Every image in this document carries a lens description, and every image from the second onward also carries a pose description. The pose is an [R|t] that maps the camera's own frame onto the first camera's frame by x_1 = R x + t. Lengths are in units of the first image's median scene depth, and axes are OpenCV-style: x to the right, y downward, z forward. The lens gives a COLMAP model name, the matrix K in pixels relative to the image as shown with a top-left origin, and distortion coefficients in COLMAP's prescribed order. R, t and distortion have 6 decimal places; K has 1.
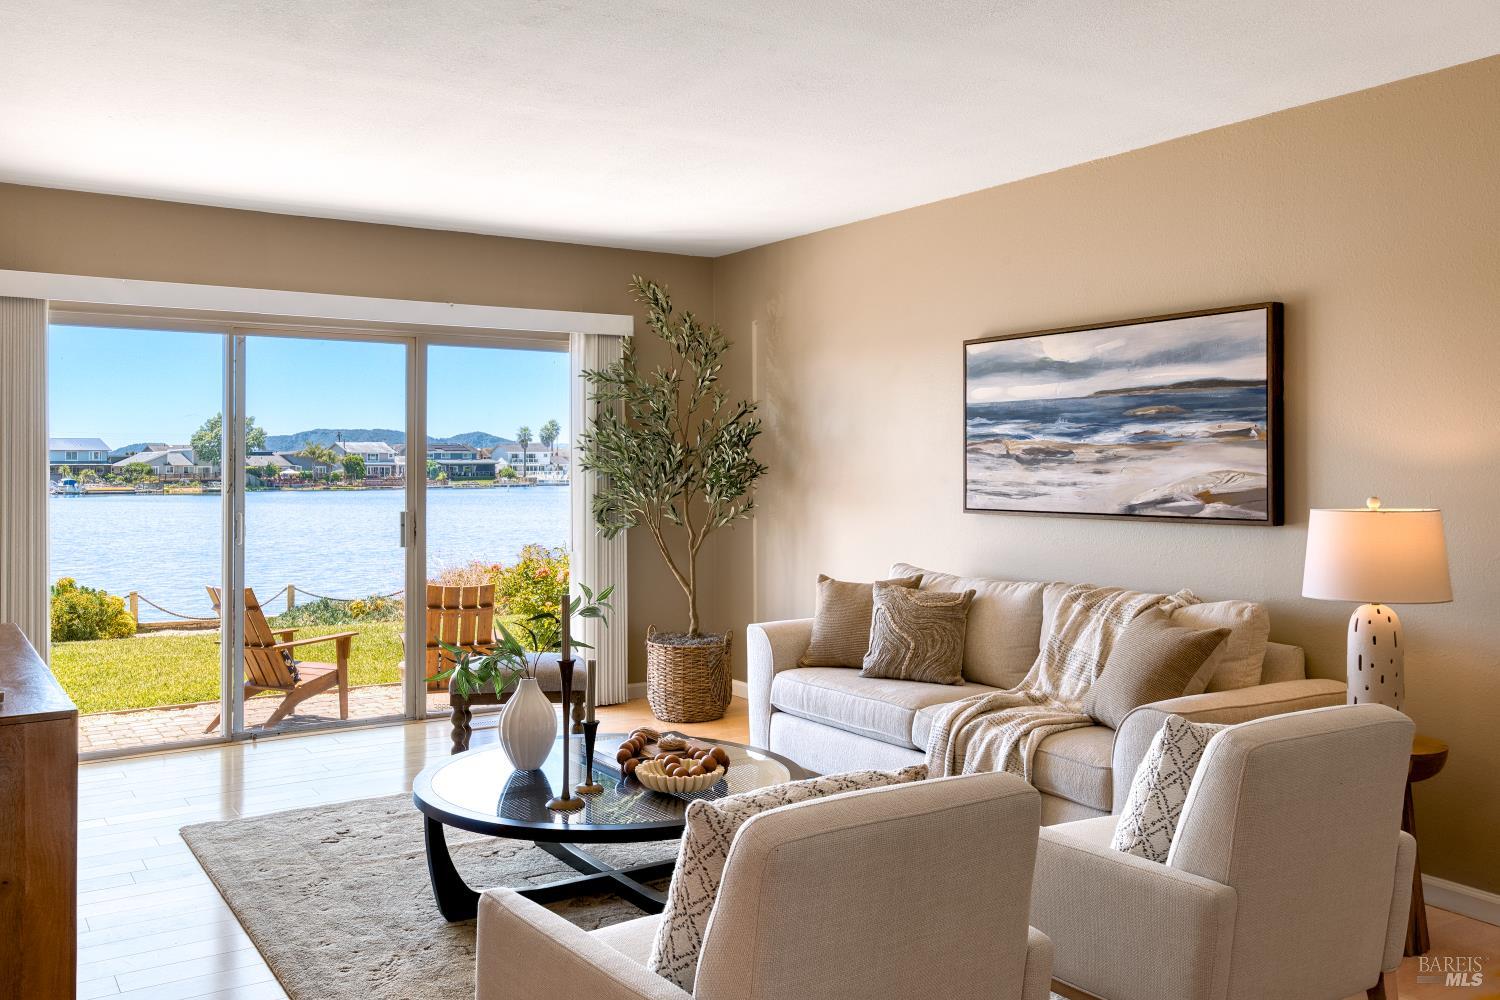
lens RADIAL K [[1251.6, 0, 750.9], [0, 1251.6, 456.7], [0, 0, 1]] dist [0.033458, 0.006214]
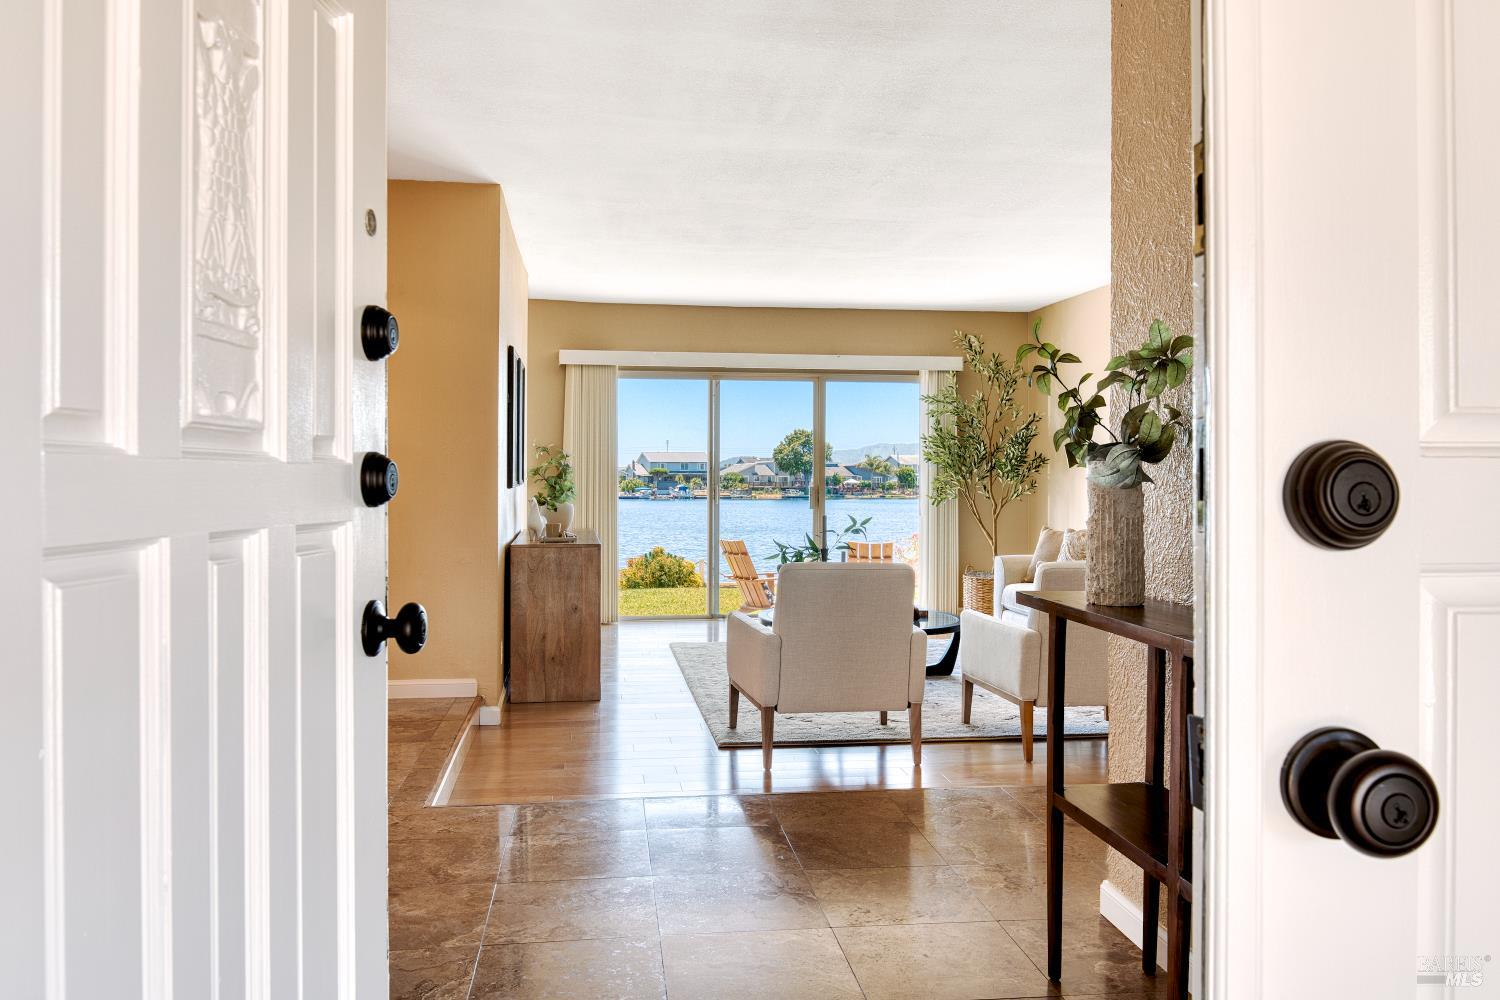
lens RADIAL K [[1195.8, 0, 741.4], [0, 1195.8, 494.4], [0, 0, 1]] dist [0.002886, 0.000122]
pose [[0.901381, 0.011975, -0.432862, 0.122656], [-0.002819, 0.999759, 0.021790, 0.008433], [0.433018, -0.018421, 0.901197, -0.166461]]
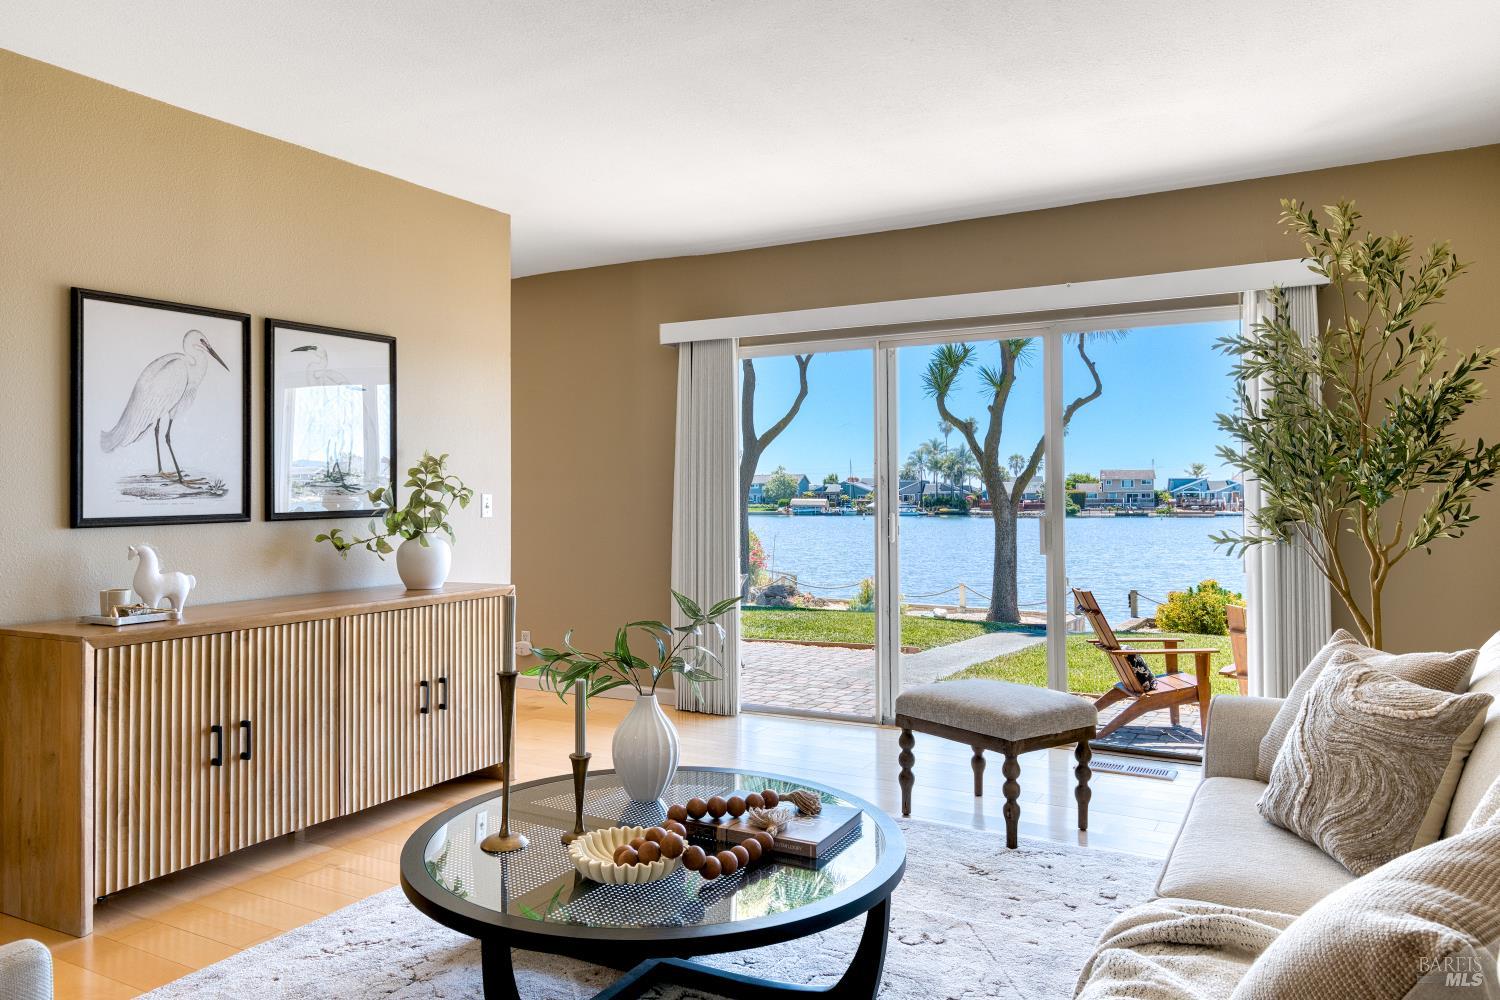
lens RADIAL K [[1044.8, 0, 756.3], [0, 1044.8, 487.0], [0, 0, 1]] dist [0.001277, 0.001928]
pose [[0.464493, -0.008428, -0.885537, 0.126536], [0.011326, 0.999929, -0.003576, 0.009232], [0.885504, -0.008369, 0.464556, 0.188200]]
